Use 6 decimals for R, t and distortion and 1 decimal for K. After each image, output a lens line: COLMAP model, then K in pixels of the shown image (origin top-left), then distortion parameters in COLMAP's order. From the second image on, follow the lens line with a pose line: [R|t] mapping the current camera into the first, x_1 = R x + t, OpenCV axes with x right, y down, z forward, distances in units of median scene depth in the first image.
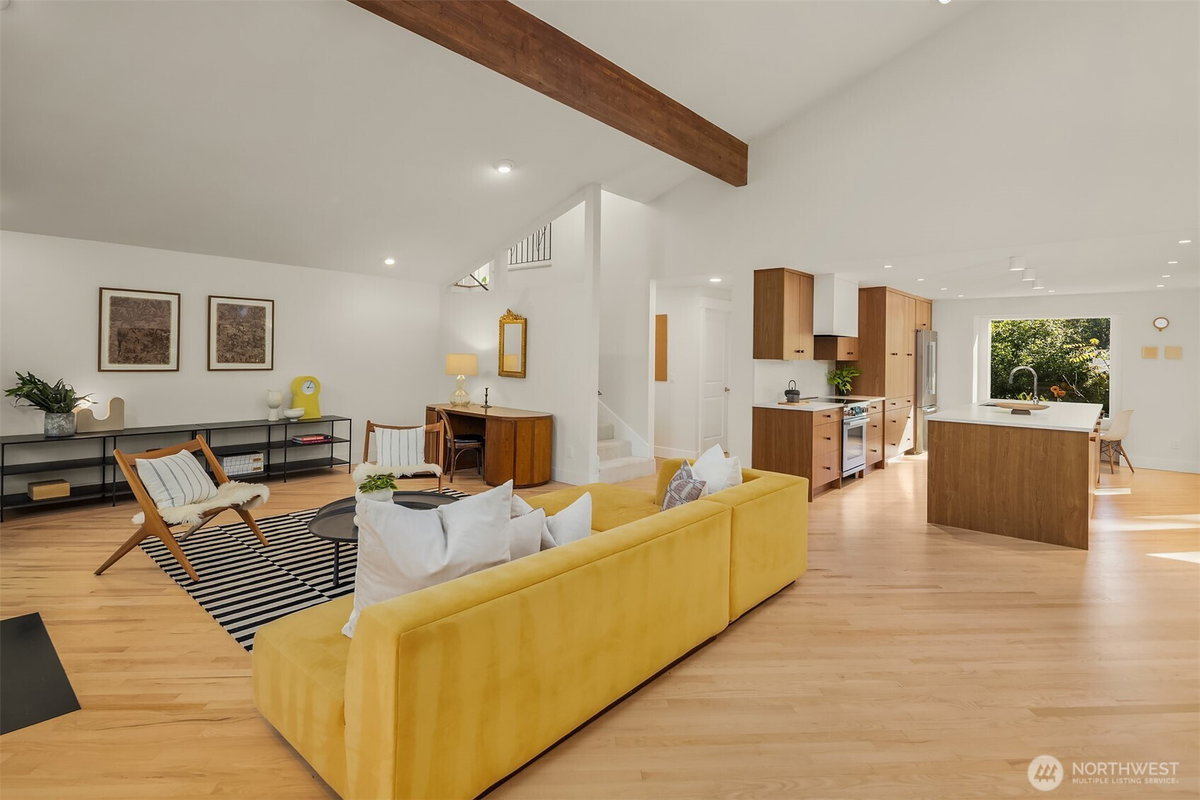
lens RADIAL K [[588.7, 0, 603.9], [0, 588.7, 356.2], [0, 0, 1]] dist [0.012320, -0.006389]
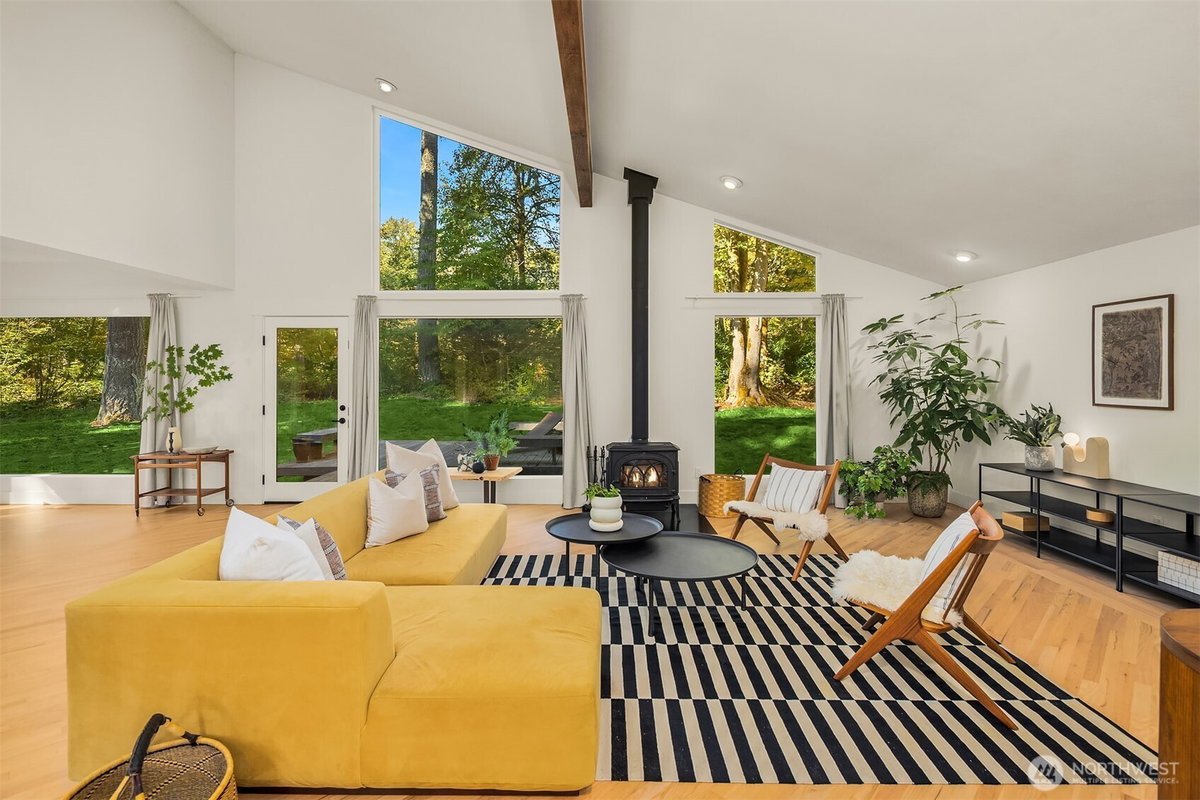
lens RADIAL K [[588.7, 0, 596.1], [0, 588.7, 394.5], [0, 0, 1]] dist [0.012320, -0.006389]
pose [[-0.770529, -0.001470, -0.637403, 0.215646], [-0.013750, 0.999803, 0.014316, 0.007569], [0.637256, 0.019796, -0.770398, 1.120503]]
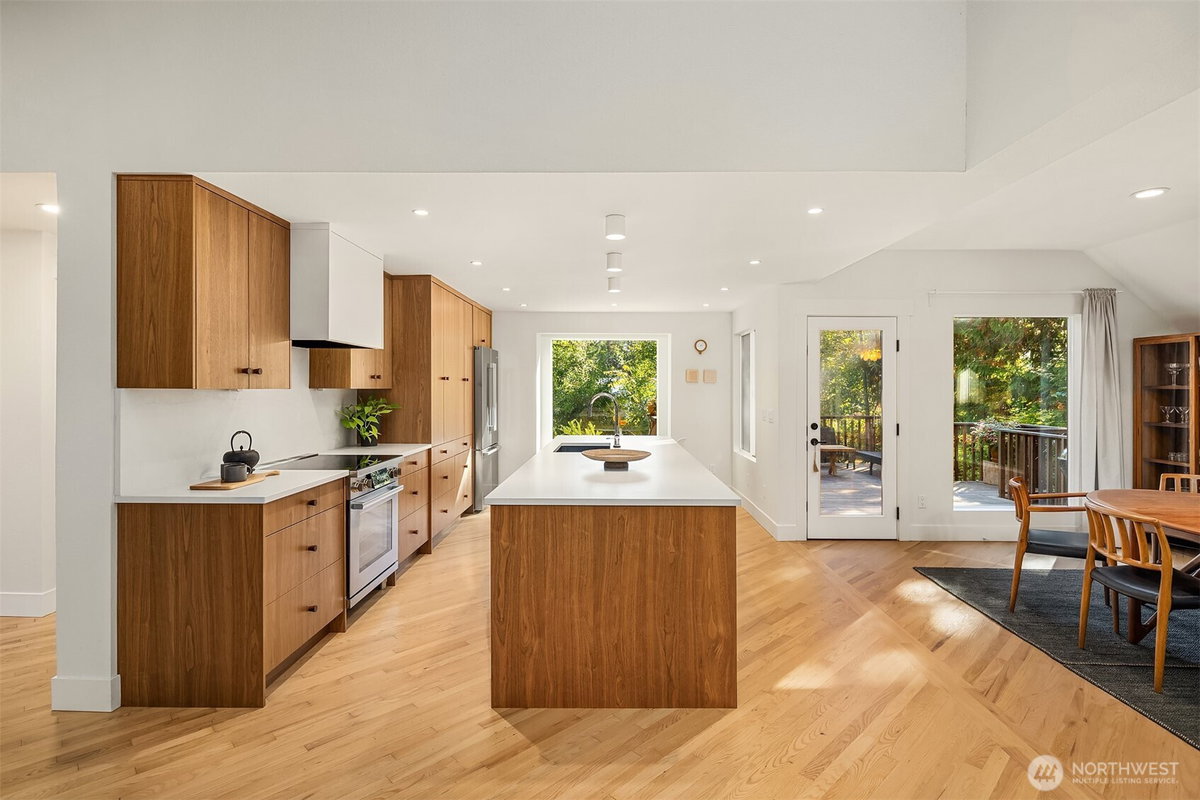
lens RADIAL K [[588.7, 0, 594.8], [0, 588.7, 385.3], [0, 0, 1]] dist [0.012320, -0.006389]
pose [[0.775510, -0.010682, 0.631244, 0.273229], [0.010426, 0.999937, 0.004113, 0.004627], [-0.631249, 0.003392, 0.775573, 0.502797]]
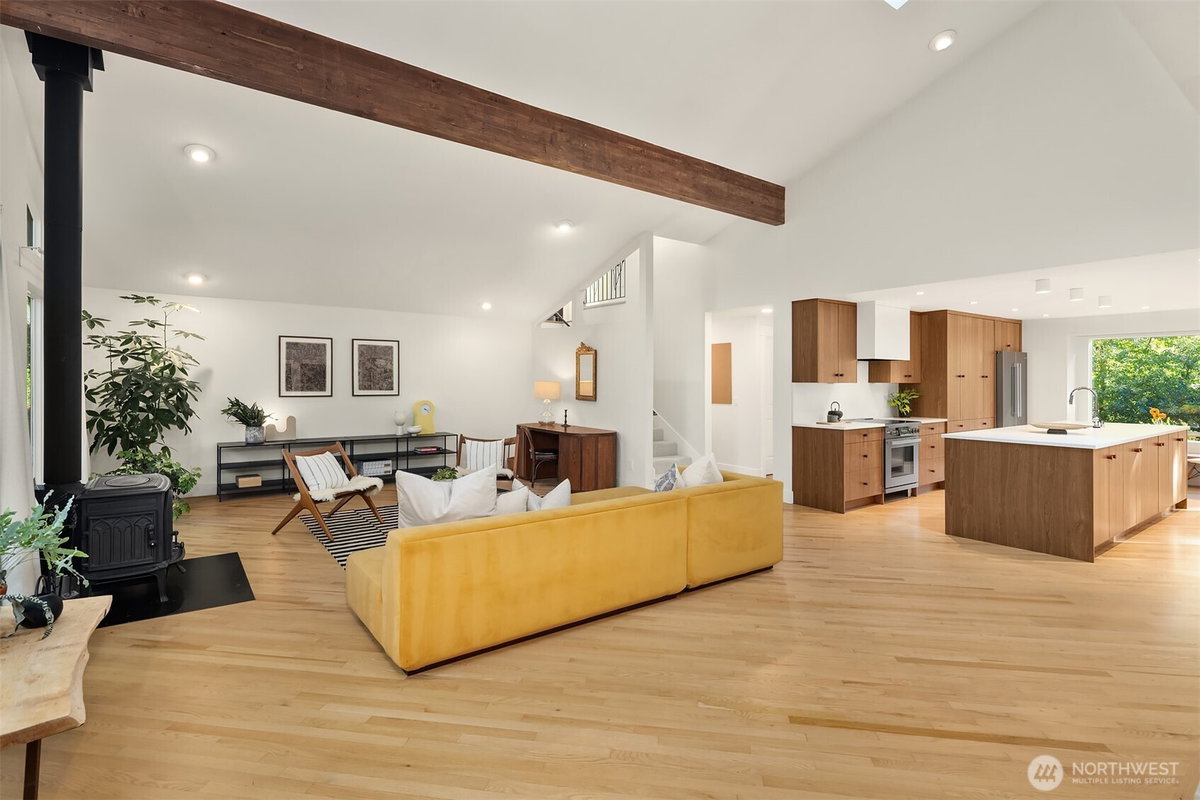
lens RADIAL K [[588.7, 0, 608.1], [0, 588.7, 383.5], [0, 0, 1]] dist [0.012320, -0.006389]
pose [[0.975693, -0.011328, -0.218850, 0.174167], [0.011355, 0.999935, -0.001134, 0.004519], [0.218848, -0.001379, 0.975758, -0.153508]]
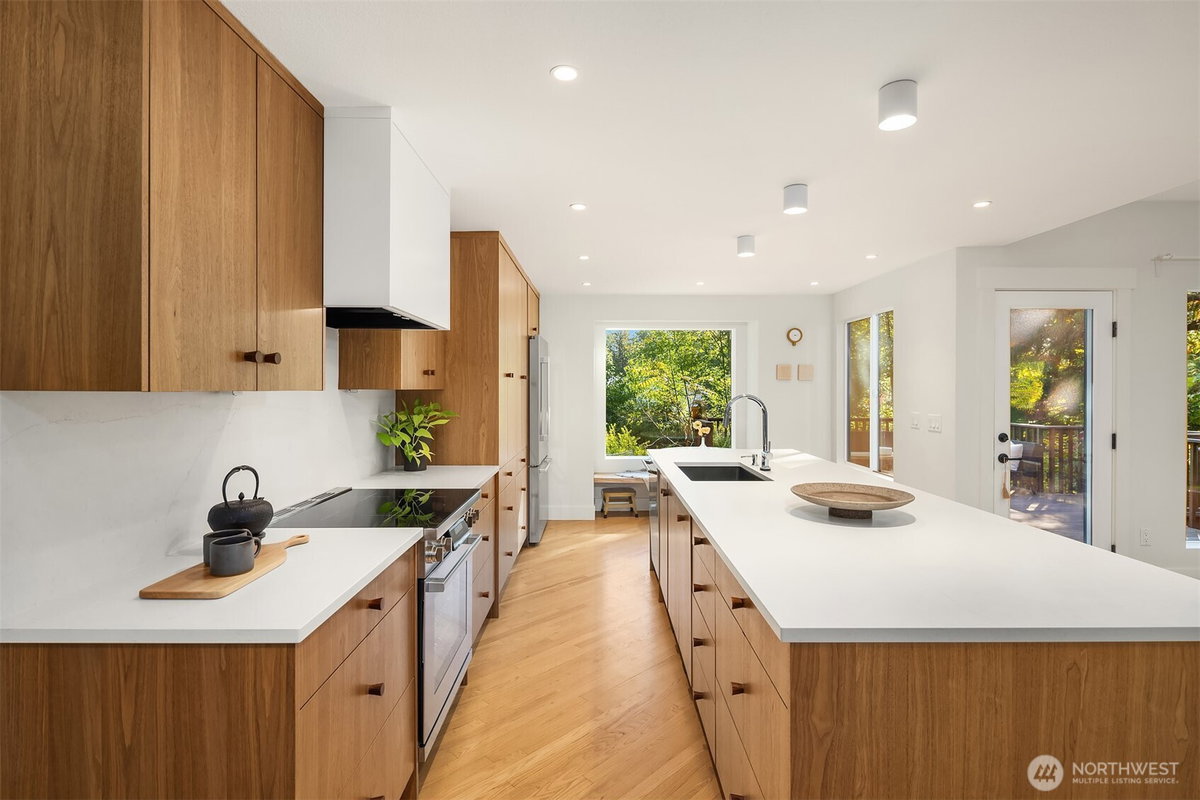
lens RADIAL K [[588.7, 0, 587.2], [0, 588.7, 380.4], [0, 0, 1]] dist [0.012320, -0.006389]
pose [[0.769620, -0.008893, 0.638441, 0.308342], [0.014774, 0.999883, -0.003882, 0.005315], [-0.638331, 0.012421, 0.769661, 0.791432]]
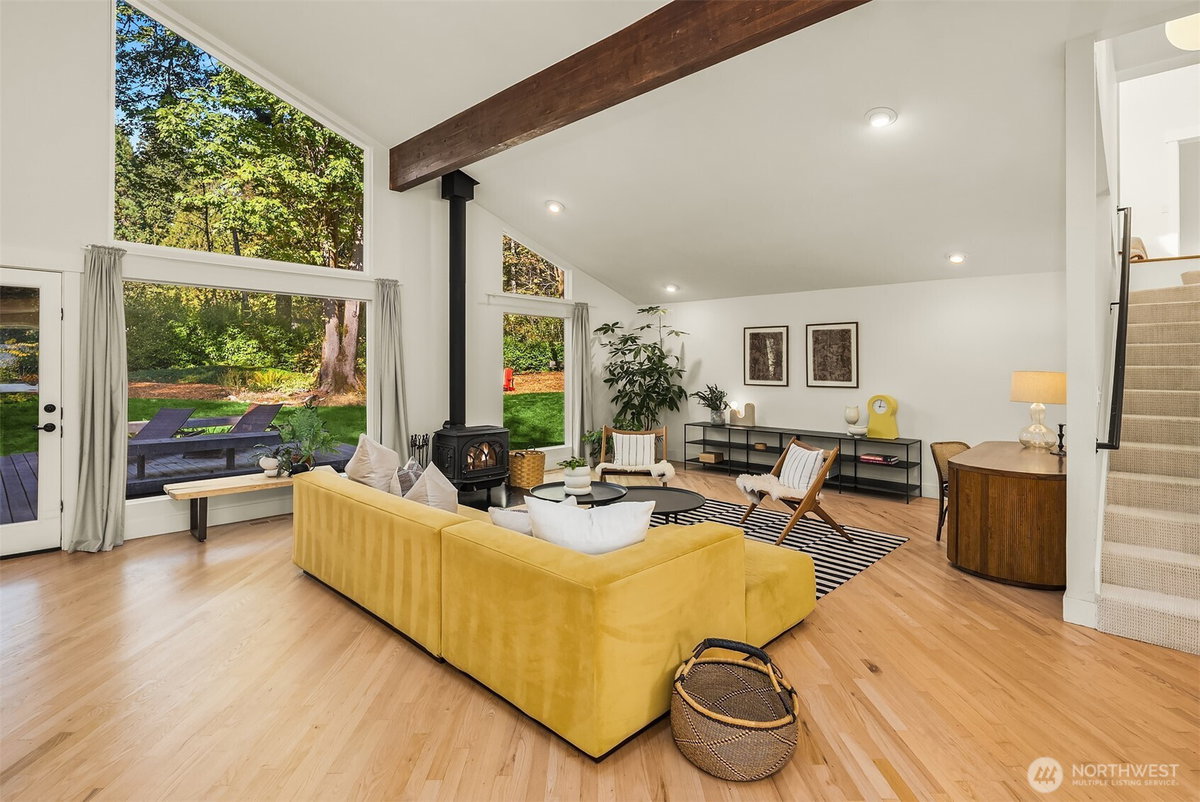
lens RADIAL K [[588.7, 0, 599.8], [0, 588.7, 374.8], [0, 0, 1]] dist [0.012320, -0.006389]
pose [[-0.061478, -0.005522, -0.998093, 0.585095], [-0.009182, 0.999946, -0.004966, 0.010419], [0.998066, 0.008859, -0.061526, 0.684517]]
